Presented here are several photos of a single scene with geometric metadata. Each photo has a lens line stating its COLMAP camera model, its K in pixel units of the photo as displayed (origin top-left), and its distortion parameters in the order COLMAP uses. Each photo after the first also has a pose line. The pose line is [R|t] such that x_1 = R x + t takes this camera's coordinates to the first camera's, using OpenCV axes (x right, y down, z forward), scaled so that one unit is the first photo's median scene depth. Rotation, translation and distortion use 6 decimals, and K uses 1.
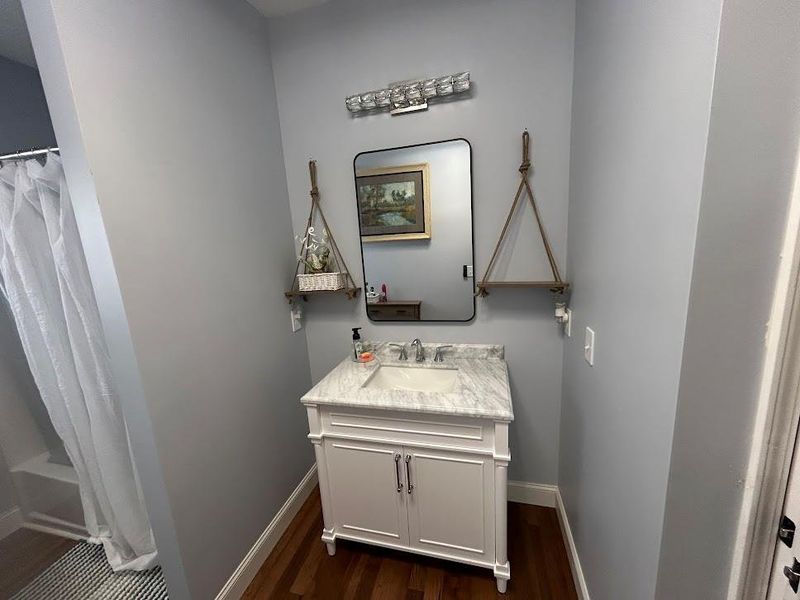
lens RADIAL K [[324.7, 0, 399.4], [0, 324.7, 299.8], [0, 0, 1]] dist [-0.002109, 0.001862]
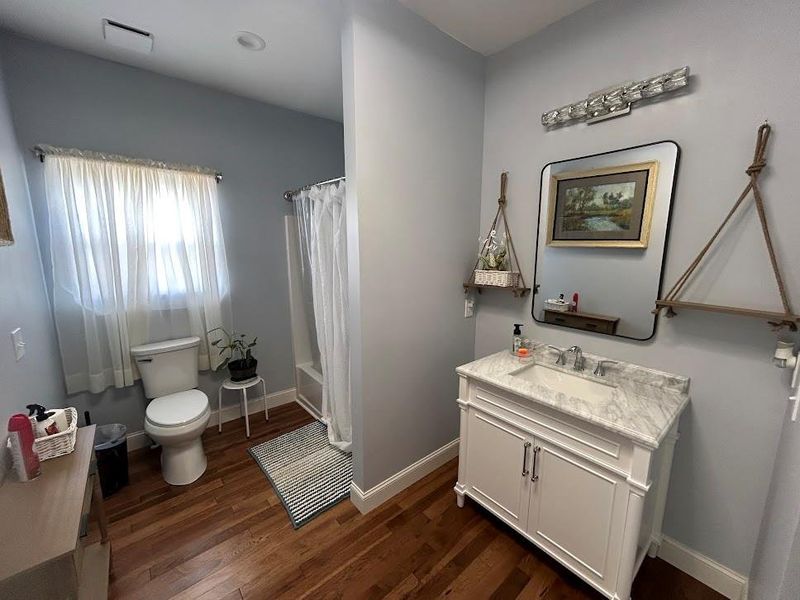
lens RADIAL K [[324.7, 0, 399.6], [0, 324.7, 298.2], [0, 0, 1]] dist [-0.002109, 0.001862]
pose [[0.816762, 0.157416, -0.555086, 0.149661], [-0.160847, 0.986044, 0.042958, 0.020625], [0.554101, 0.054197, 0.830683, -0.147512]]
